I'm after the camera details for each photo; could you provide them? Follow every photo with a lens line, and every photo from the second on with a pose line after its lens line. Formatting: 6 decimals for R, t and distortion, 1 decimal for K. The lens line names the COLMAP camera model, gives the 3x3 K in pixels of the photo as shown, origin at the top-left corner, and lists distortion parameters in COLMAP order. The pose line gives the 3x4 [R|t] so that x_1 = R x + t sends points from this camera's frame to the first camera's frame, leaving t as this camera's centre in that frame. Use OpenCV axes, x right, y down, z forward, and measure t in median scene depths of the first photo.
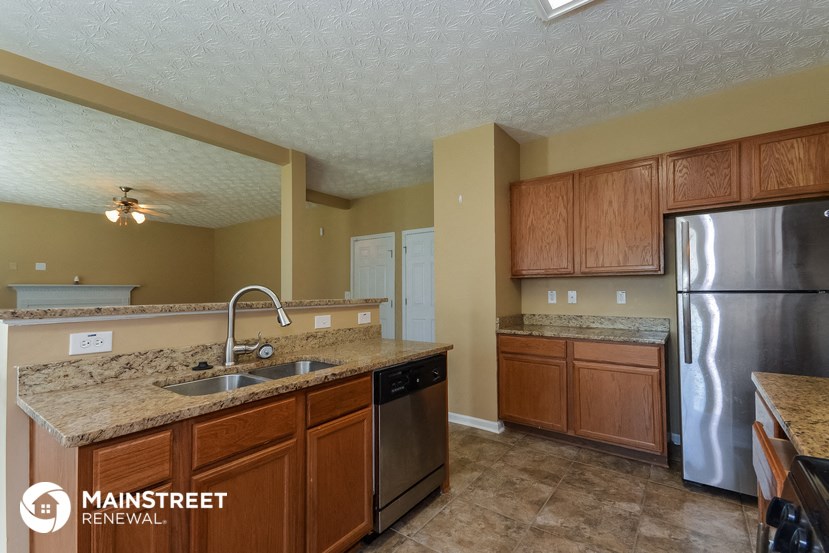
lens RADIAL K [[373.4, 0, 410.5], [0, 373.4, 284.3], [0, 0, 1]] dist [0.014816, 0.000546]
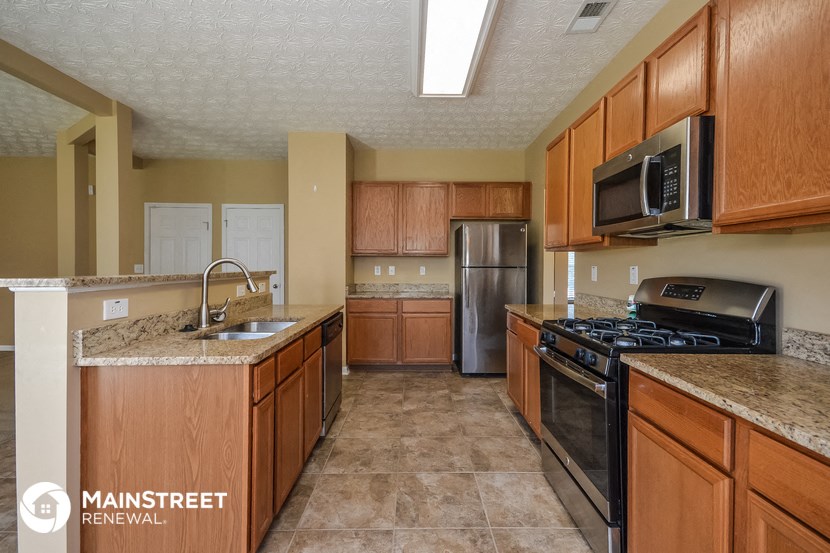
lens RADIAL K [[373.8, 0, 419.5], [0, 373.8, 271.2], [0, 0, 1]] dist [0.014816, 0.000546]
pose [[0.787921, 0.000758, 0.615776, -0.442764], [-0.019456, 0.999531, 0.023665, 0.002294], [-0.615469, -0.030627, 0.787566, -0.206181]]
